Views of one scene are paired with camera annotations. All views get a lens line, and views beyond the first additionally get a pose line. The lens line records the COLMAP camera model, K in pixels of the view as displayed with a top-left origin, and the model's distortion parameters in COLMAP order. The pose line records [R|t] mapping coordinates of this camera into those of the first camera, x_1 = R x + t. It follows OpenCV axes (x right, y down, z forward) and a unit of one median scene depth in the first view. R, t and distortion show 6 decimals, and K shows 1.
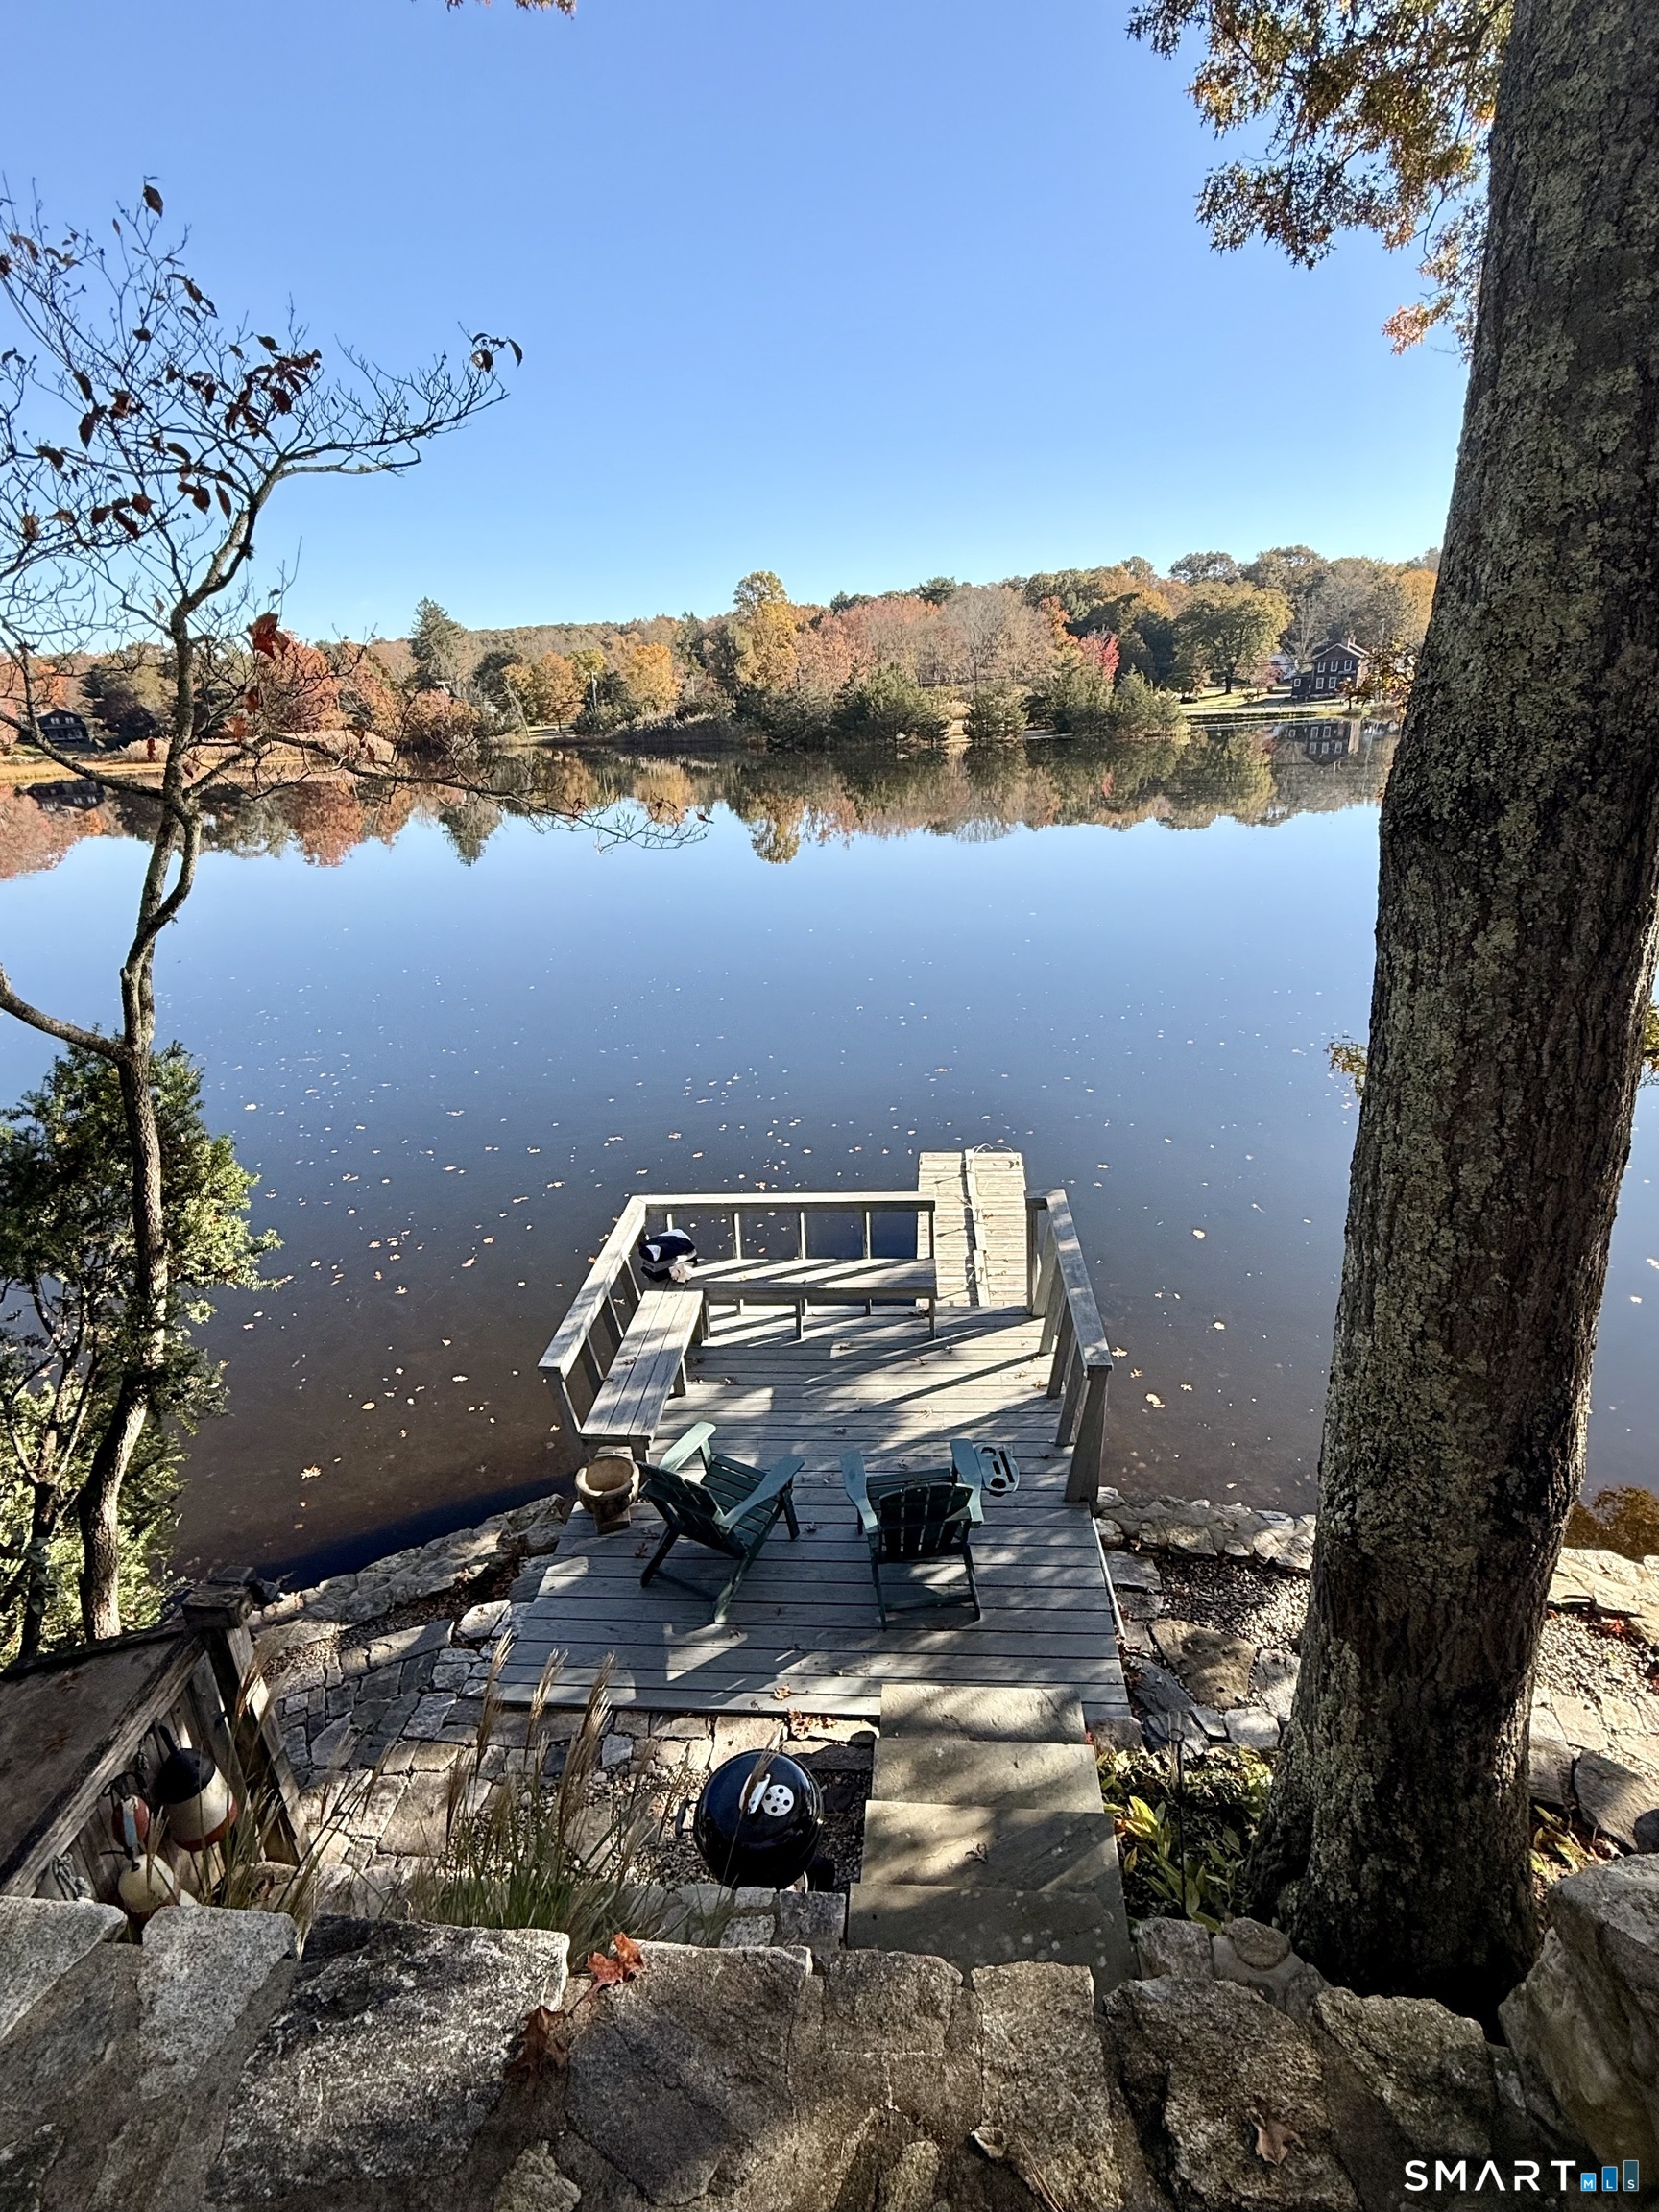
lens RADIAL K [[1112.1, 0, 824.4], [0, 1112.1, 1109.2], [0, 0, 1]] dist [0.001259, -0.000618]
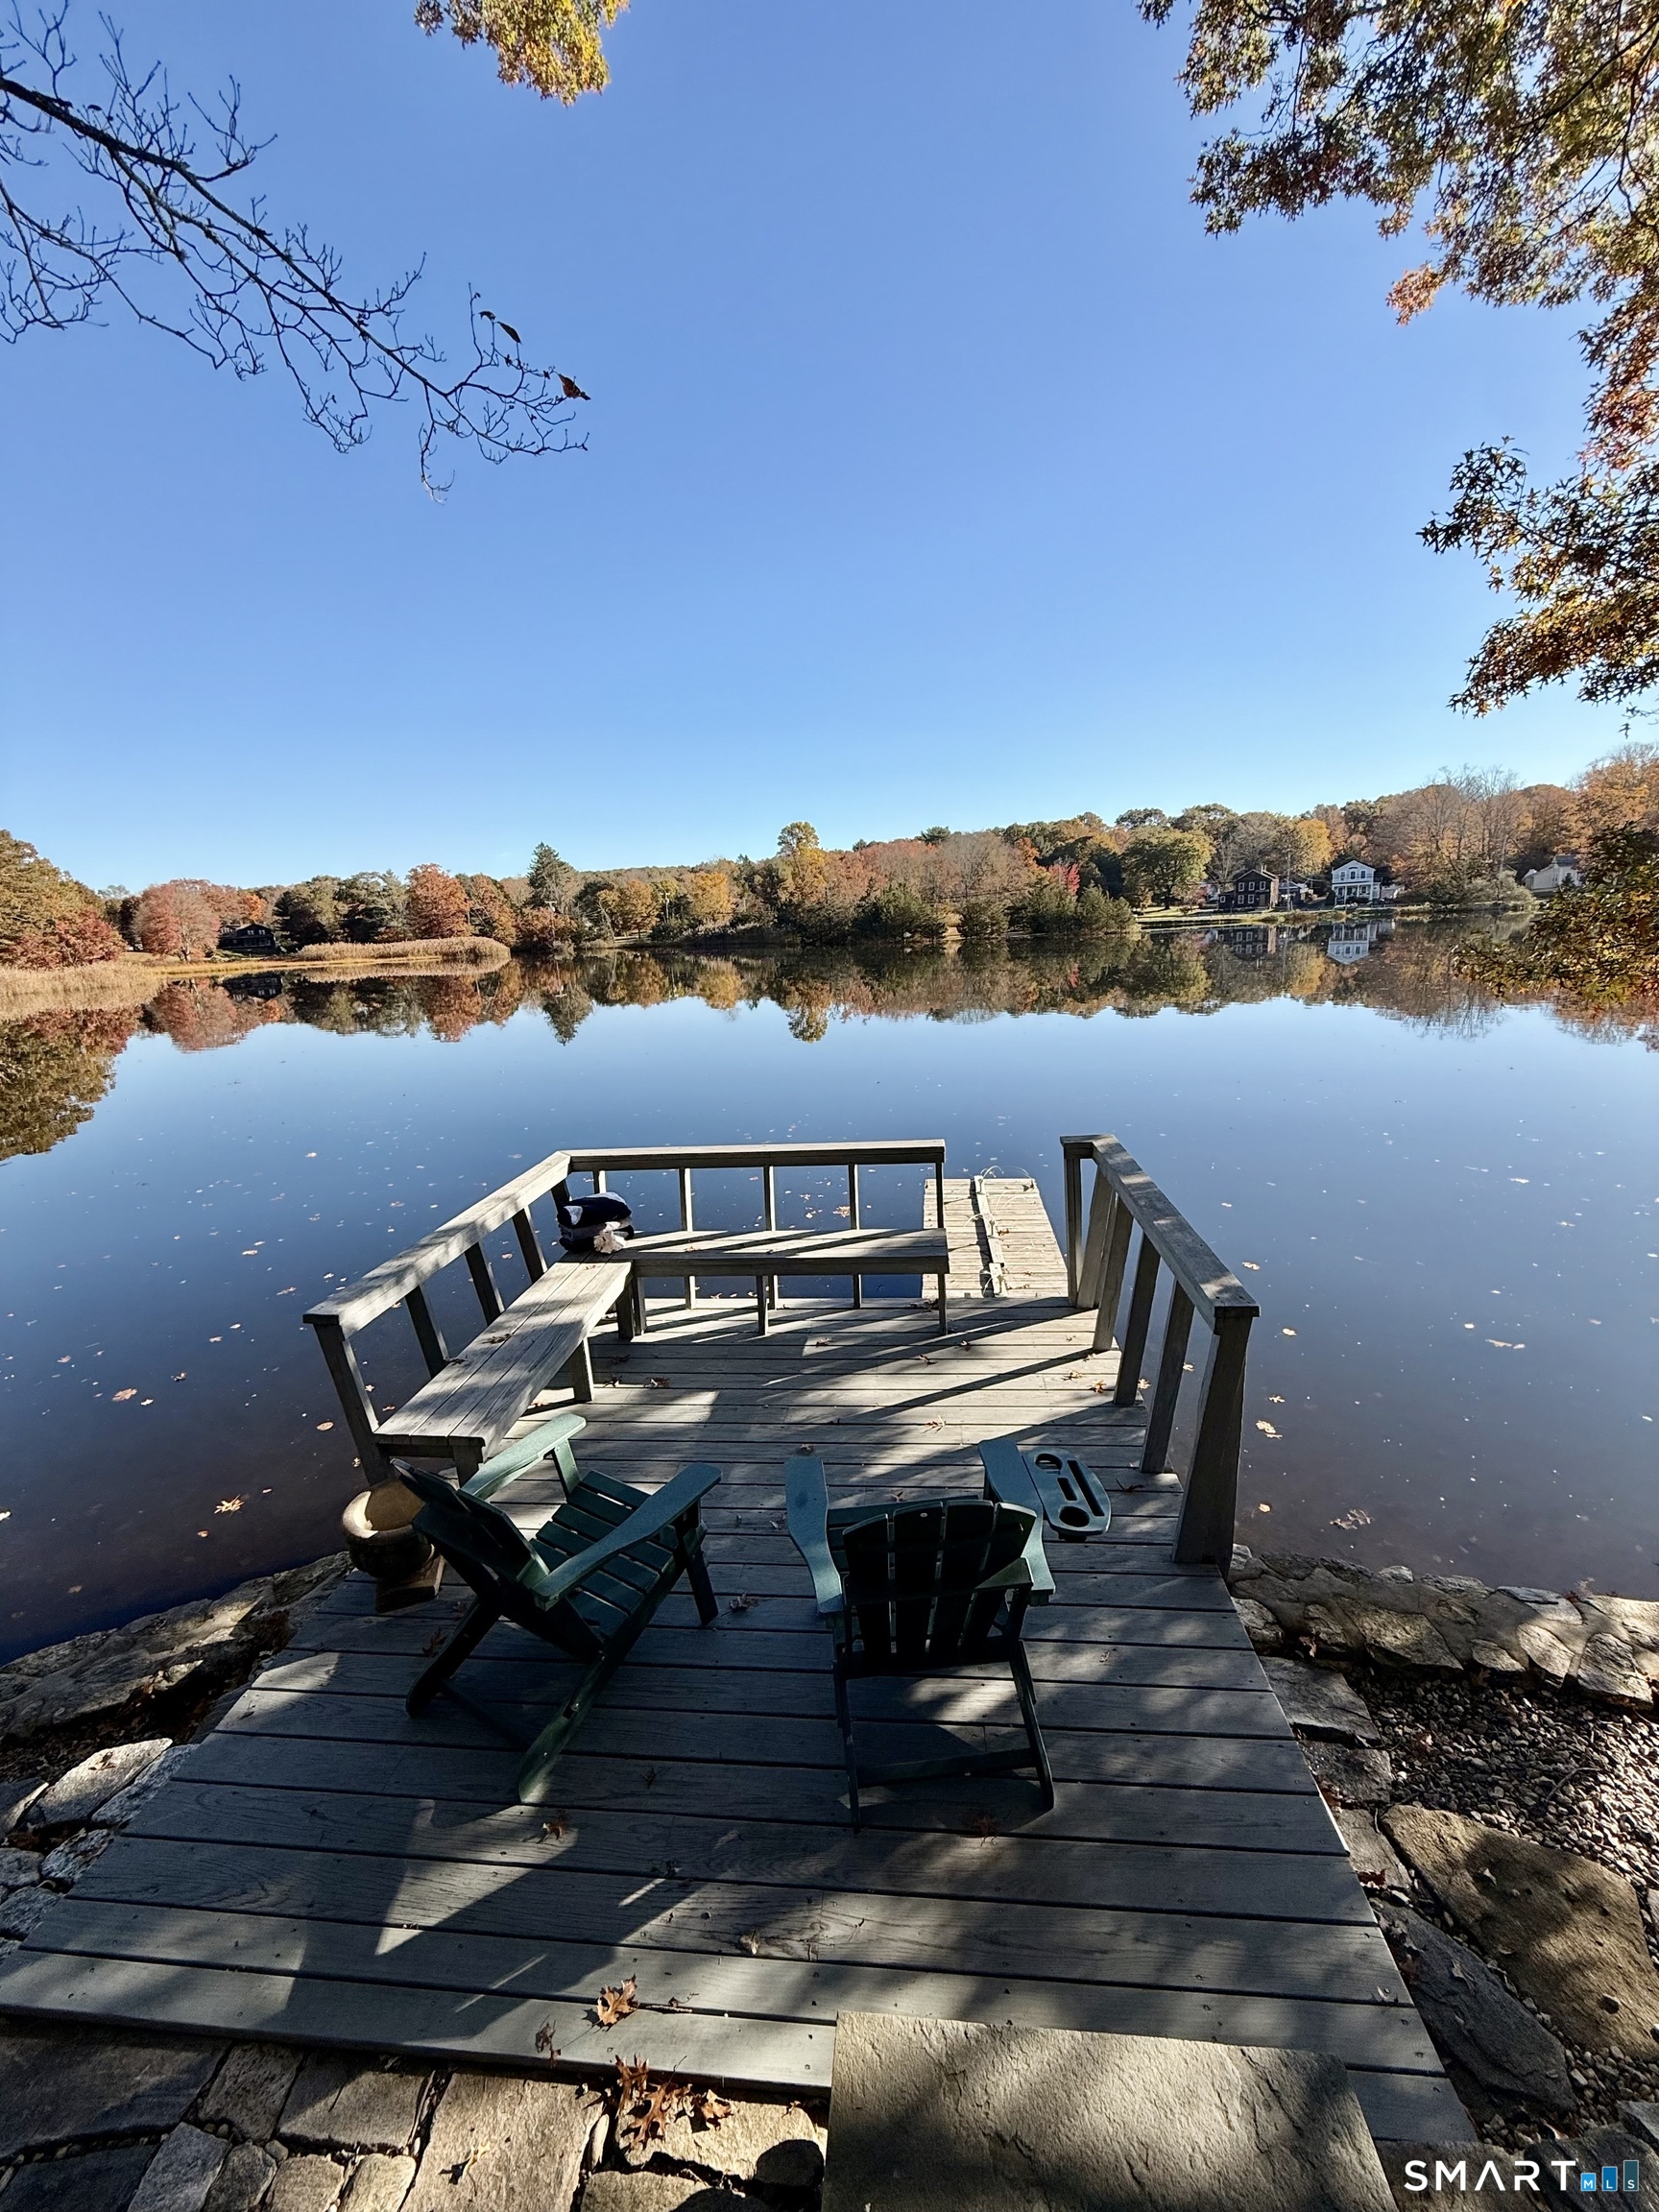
lens RADIAL K [[882.1, 0, 831.4], [0, 882.1, 1102.2], [0, 0, 1]] dist [-0.000814, 0.000517]
pose [[0.999768, 0.003991, -0.021153, 0.034168], [-0.007587, 0.984936, -0.172753, 0.153549], [0.020145, 0.172873, 0.984738, 0.390613]]
